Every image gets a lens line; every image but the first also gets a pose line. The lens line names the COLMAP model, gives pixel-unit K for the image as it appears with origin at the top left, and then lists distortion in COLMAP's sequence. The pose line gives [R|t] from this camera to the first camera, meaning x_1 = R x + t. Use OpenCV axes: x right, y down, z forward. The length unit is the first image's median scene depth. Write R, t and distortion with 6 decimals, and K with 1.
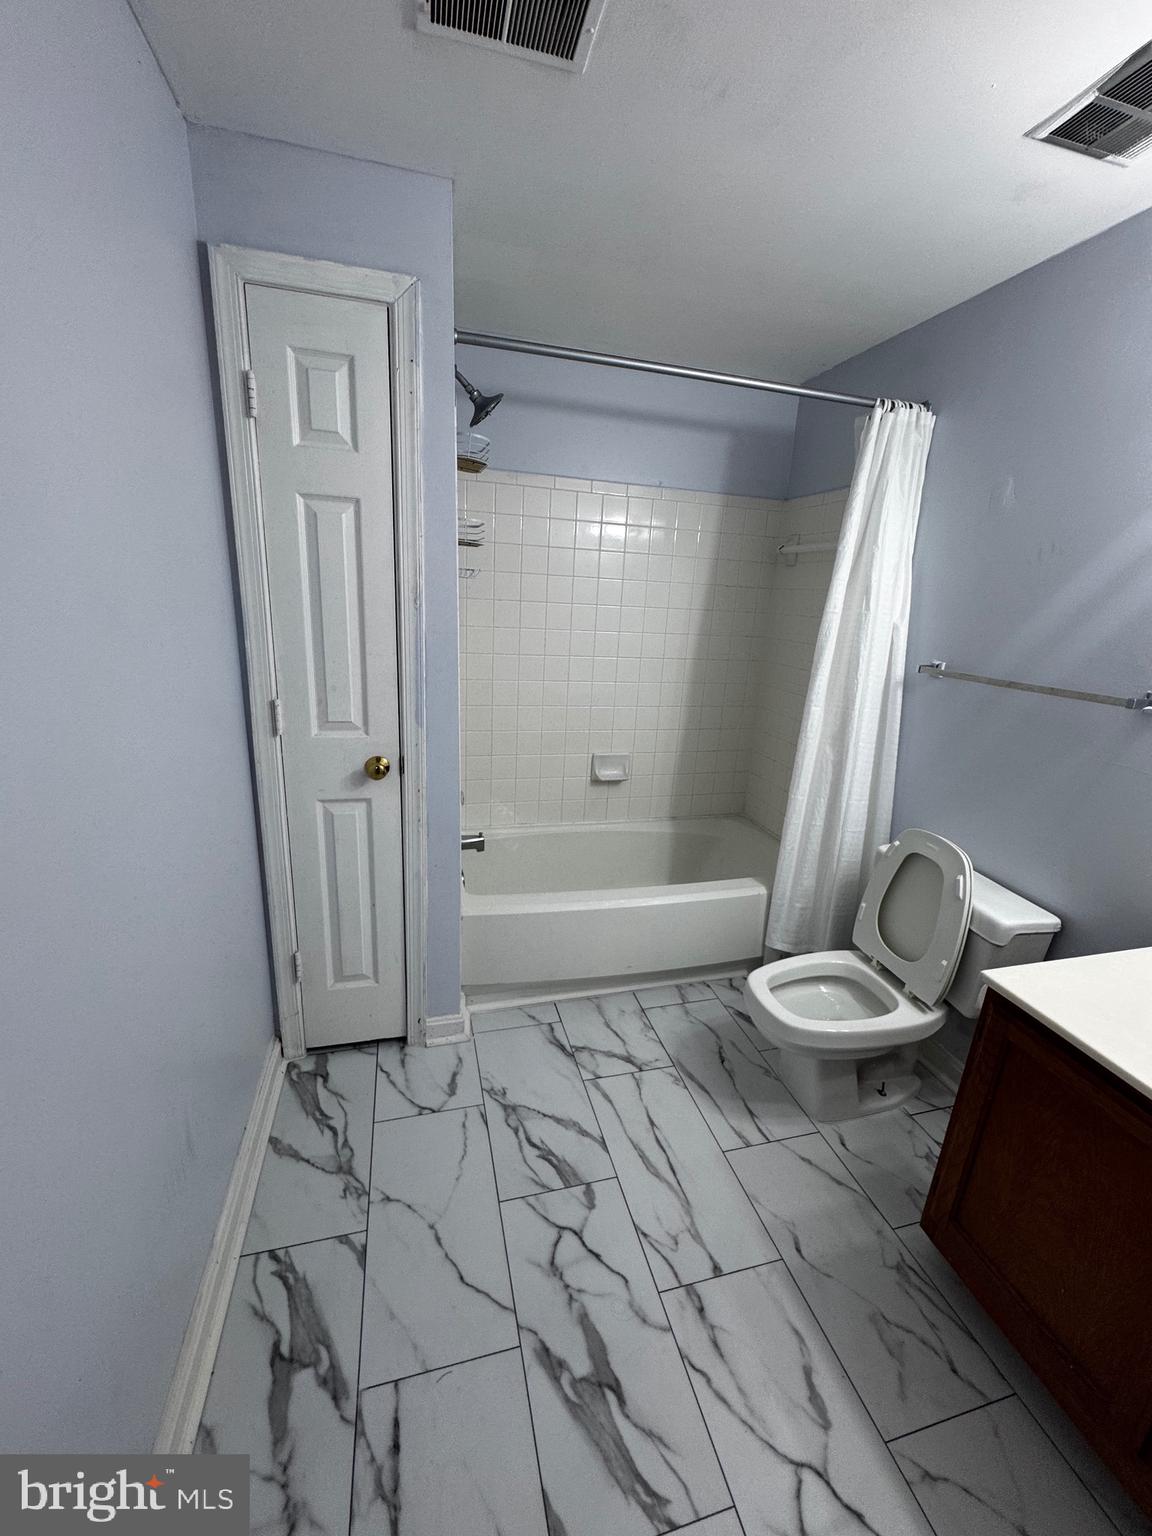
lens RADIAL K [[613.5, 0, 576.8], [0, 613.5, 766.6], [0, 0, 1]] dist [-0.001457, -0.000064]
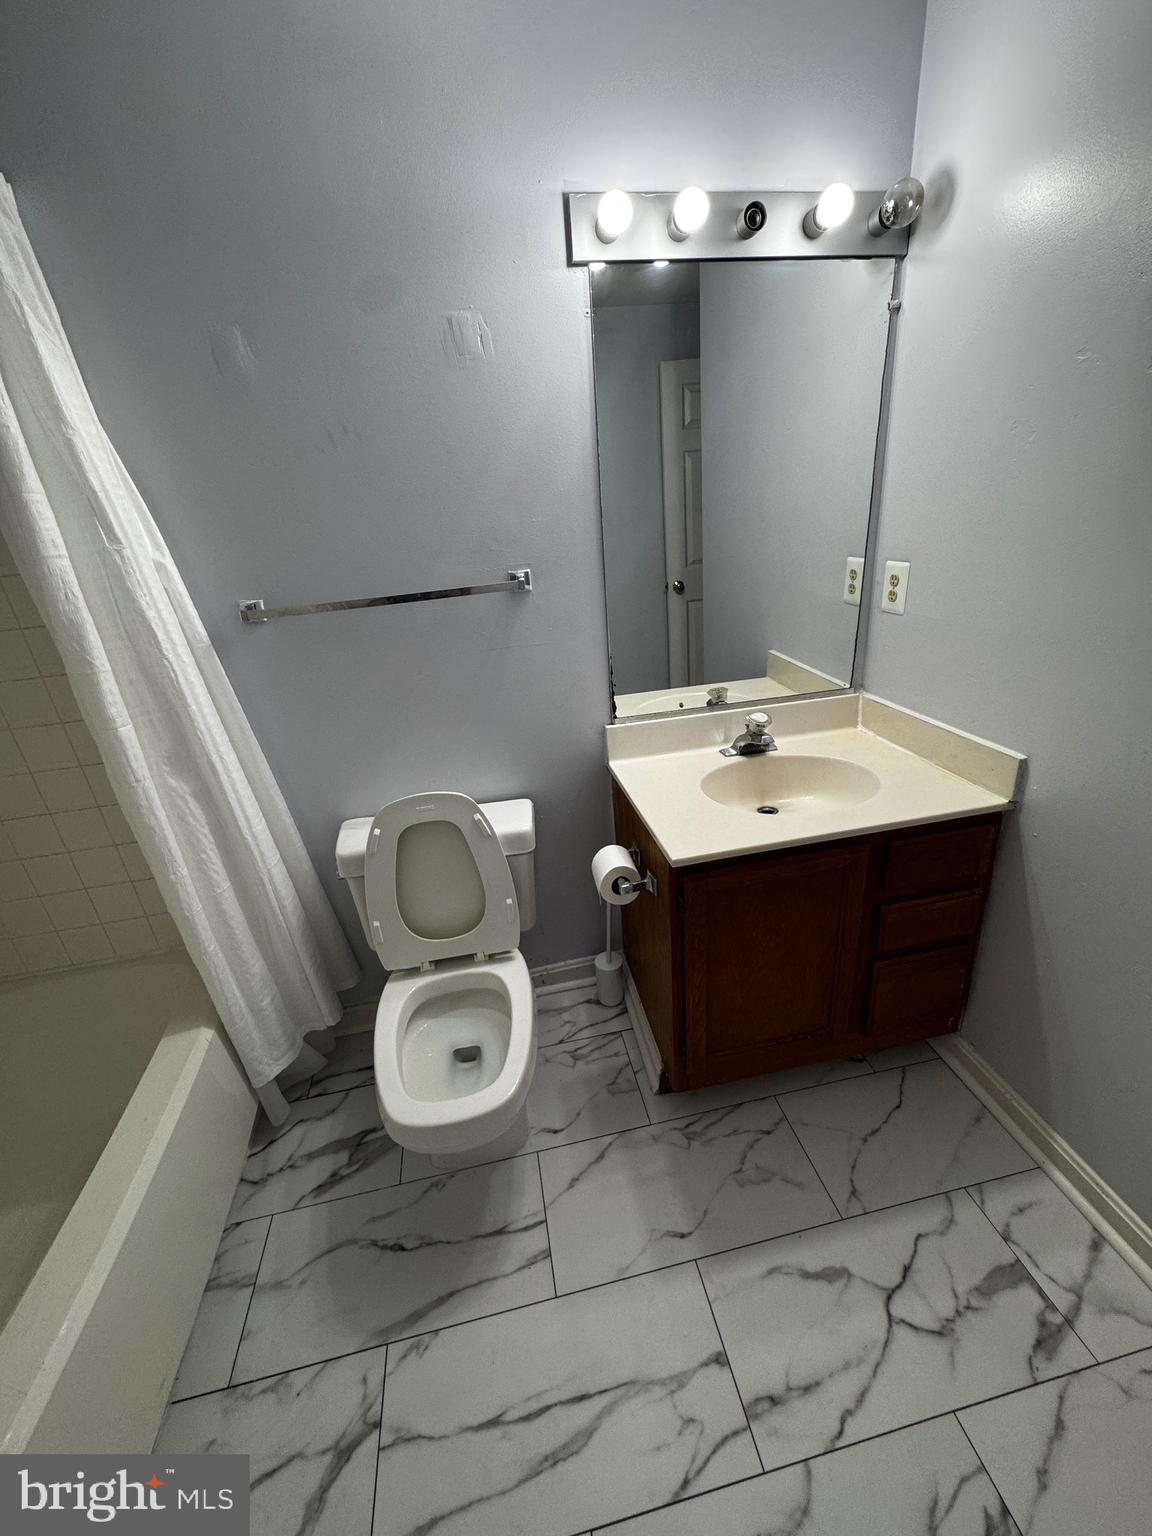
lens RADIAL K [[613.5, 0, 576.8], [0, 613.5, 766.6], [0, 0, 1]] dist [-0.001457, -0.000064]
pose [[0.070487, -0.437548, 0.896428, -0.128836], [0.355464, 0.850686, 0.387271, -0.167823], [-0.932028, 0.291350, 0.215495, 0.619625]]
